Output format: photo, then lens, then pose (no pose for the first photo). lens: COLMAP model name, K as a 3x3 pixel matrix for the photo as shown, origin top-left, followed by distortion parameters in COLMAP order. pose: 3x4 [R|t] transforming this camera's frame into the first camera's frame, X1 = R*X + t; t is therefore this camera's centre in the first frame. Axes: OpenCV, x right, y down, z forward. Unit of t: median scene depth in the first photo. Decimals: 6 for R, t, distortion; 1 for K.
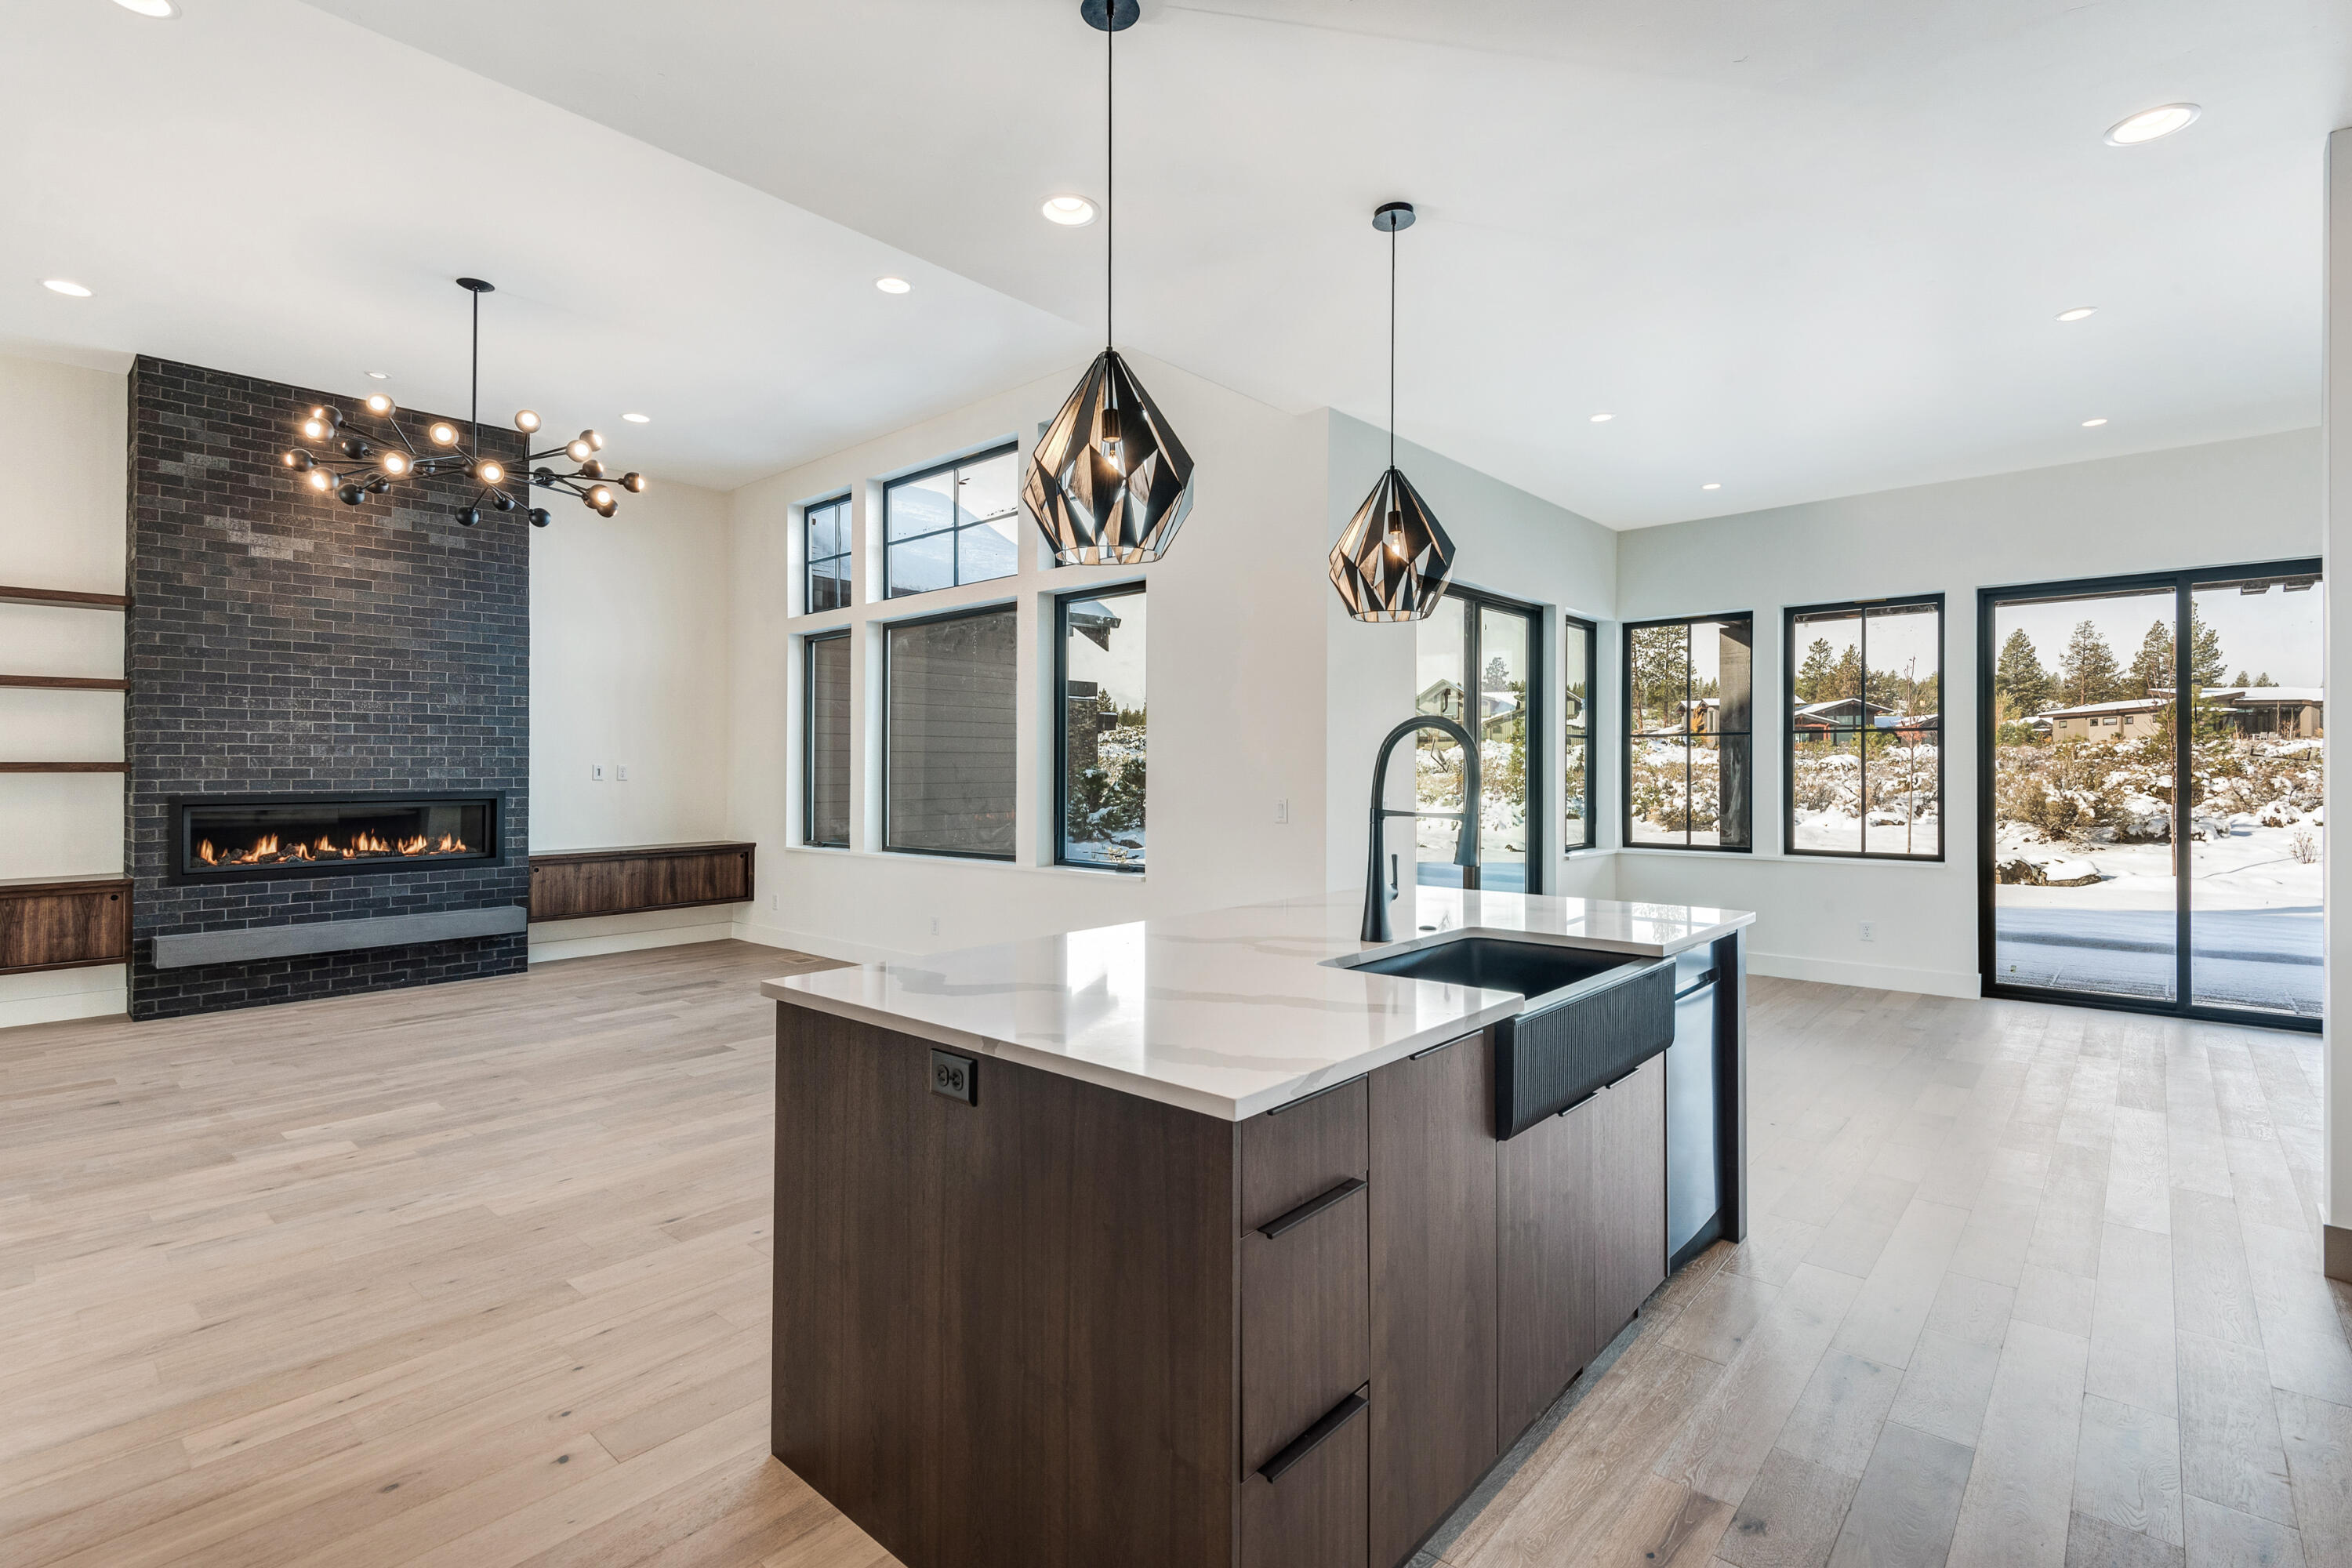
lens RADIAL K [[1095.6, 0, 1166.1], [0, 1095.6, 763.6], [0, 0, 1]] dist [-0.003475, -0.002020]
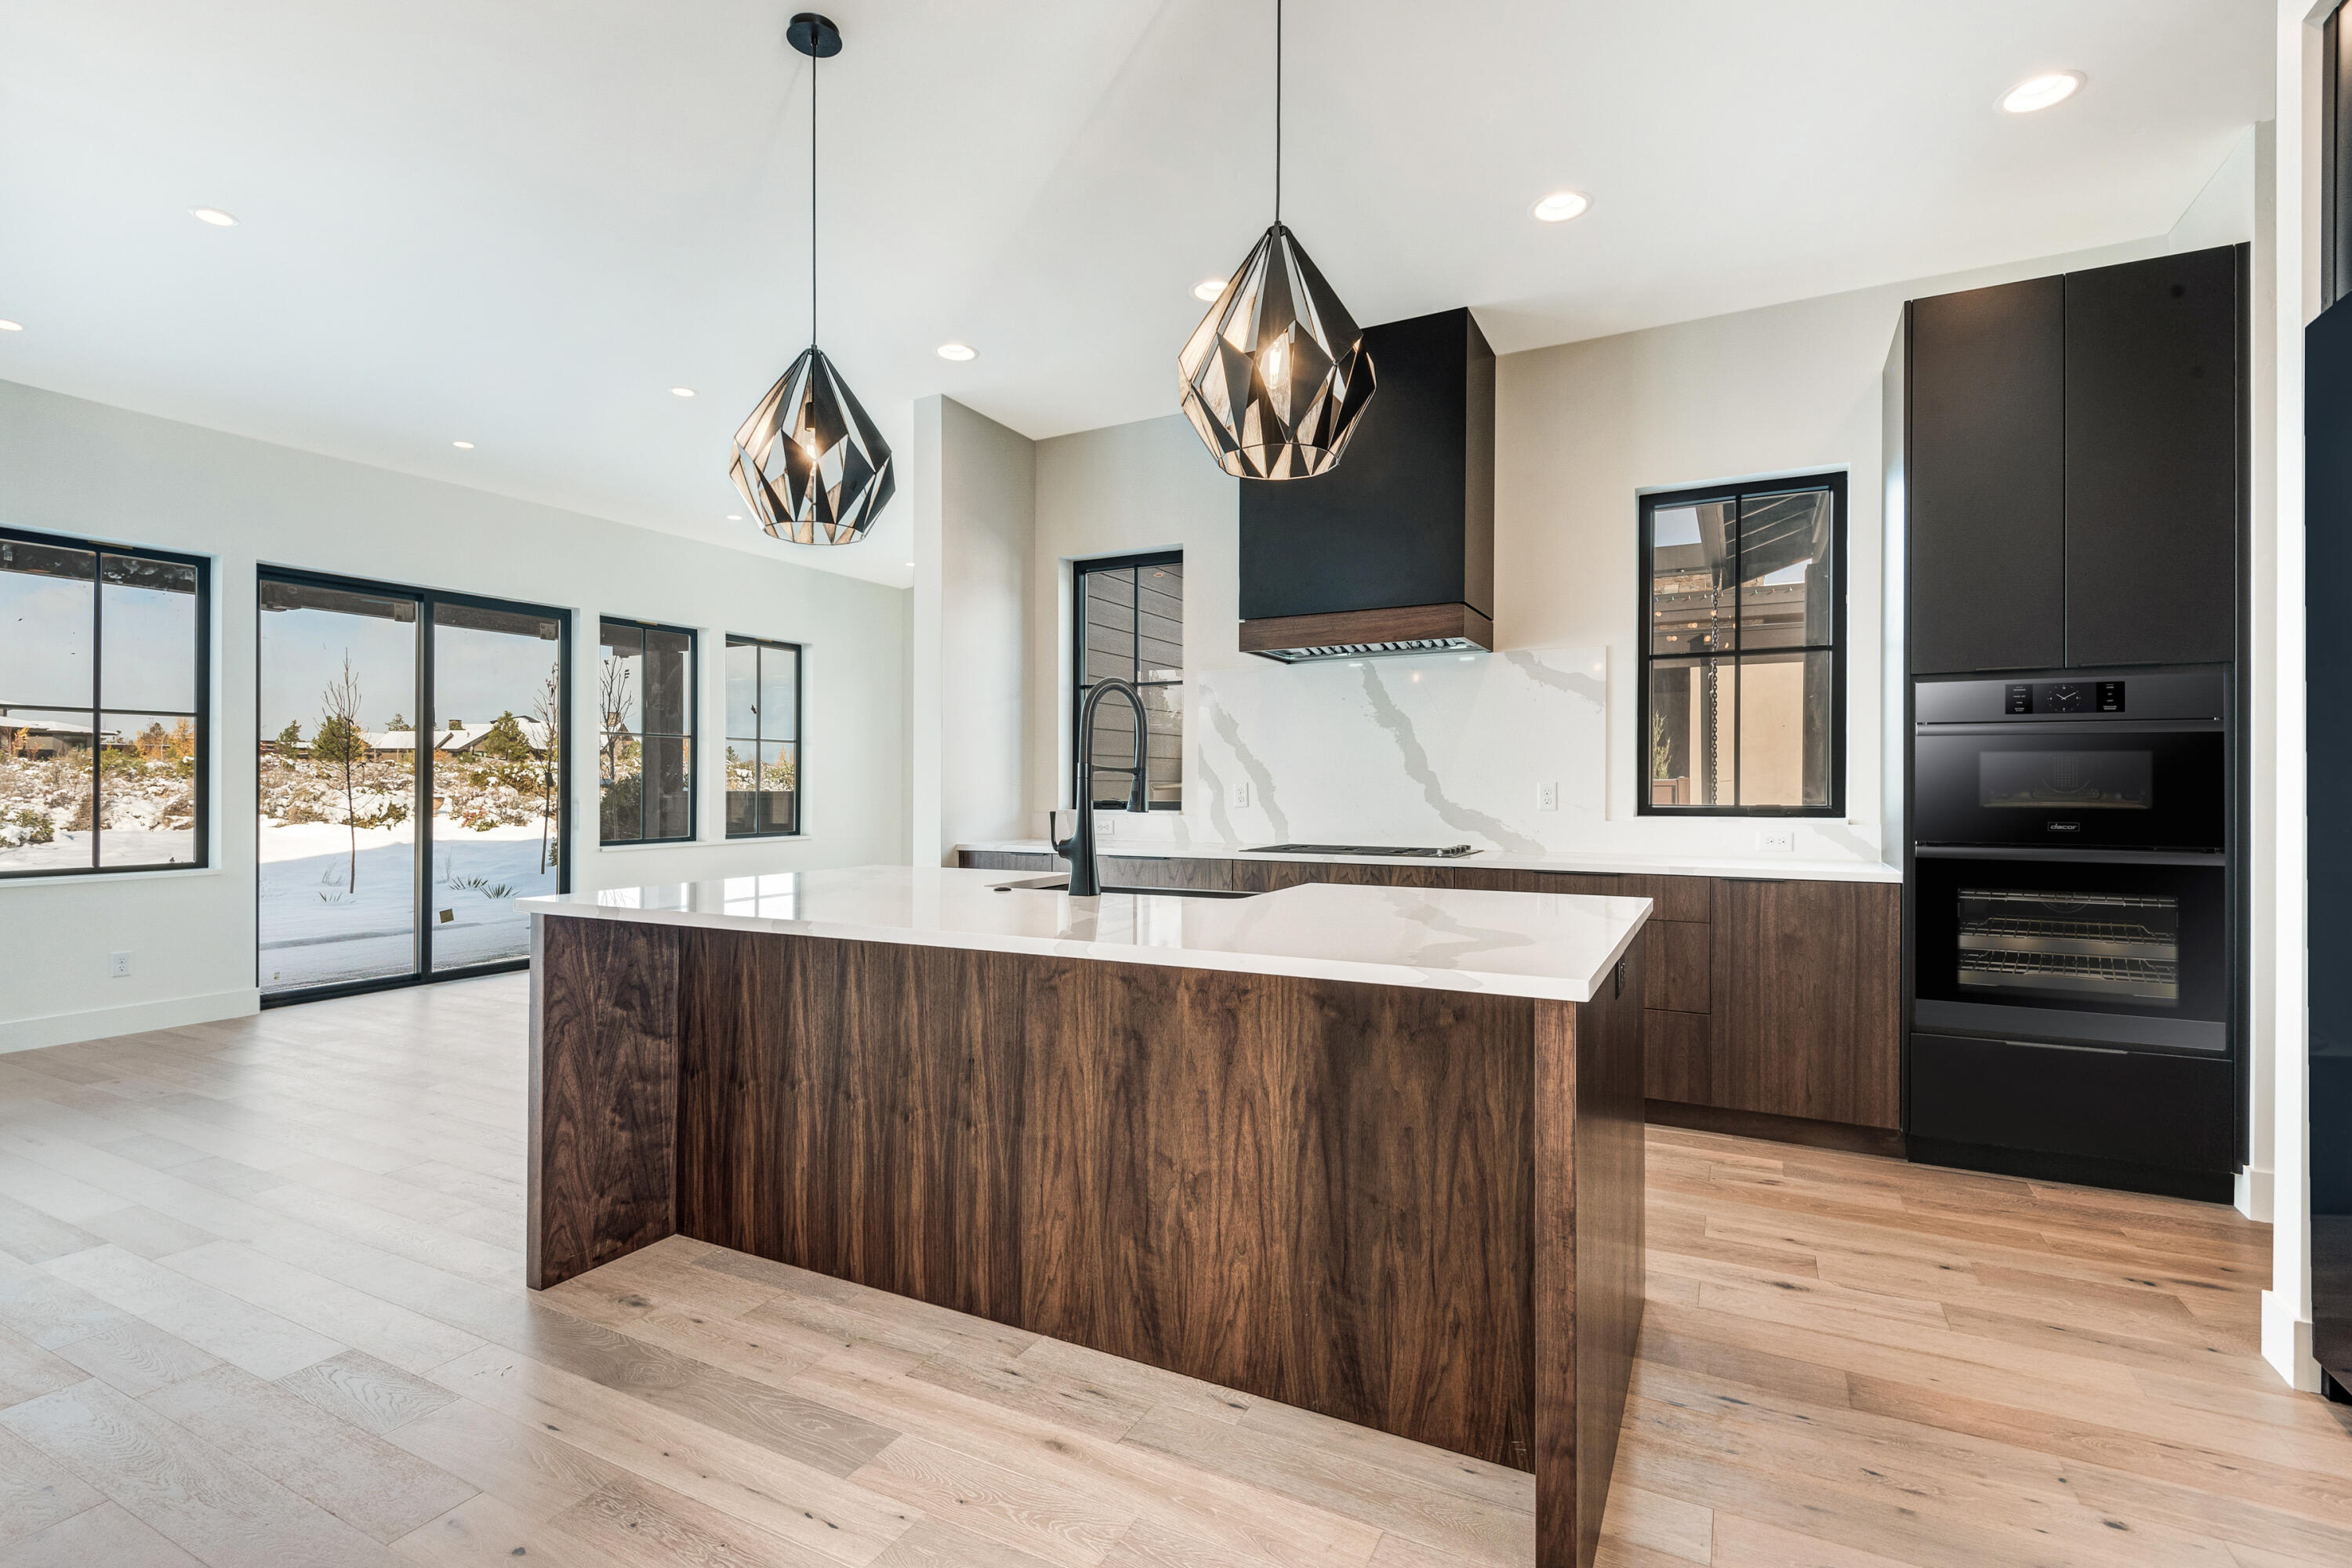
lens RADIAL K [[1095.6, 0, 1193.6], [0, 1095.6, 788.5], [0, 0, 1]] dist [-0.003475, -0.002020]
pose [[-0.269337, 0.000897, 0.963046, -0.133472], [-0.000109, 1.000000, -0.000962, 0.011120], [-0.963046, -0.000364, -0.269337, 0.194626]]
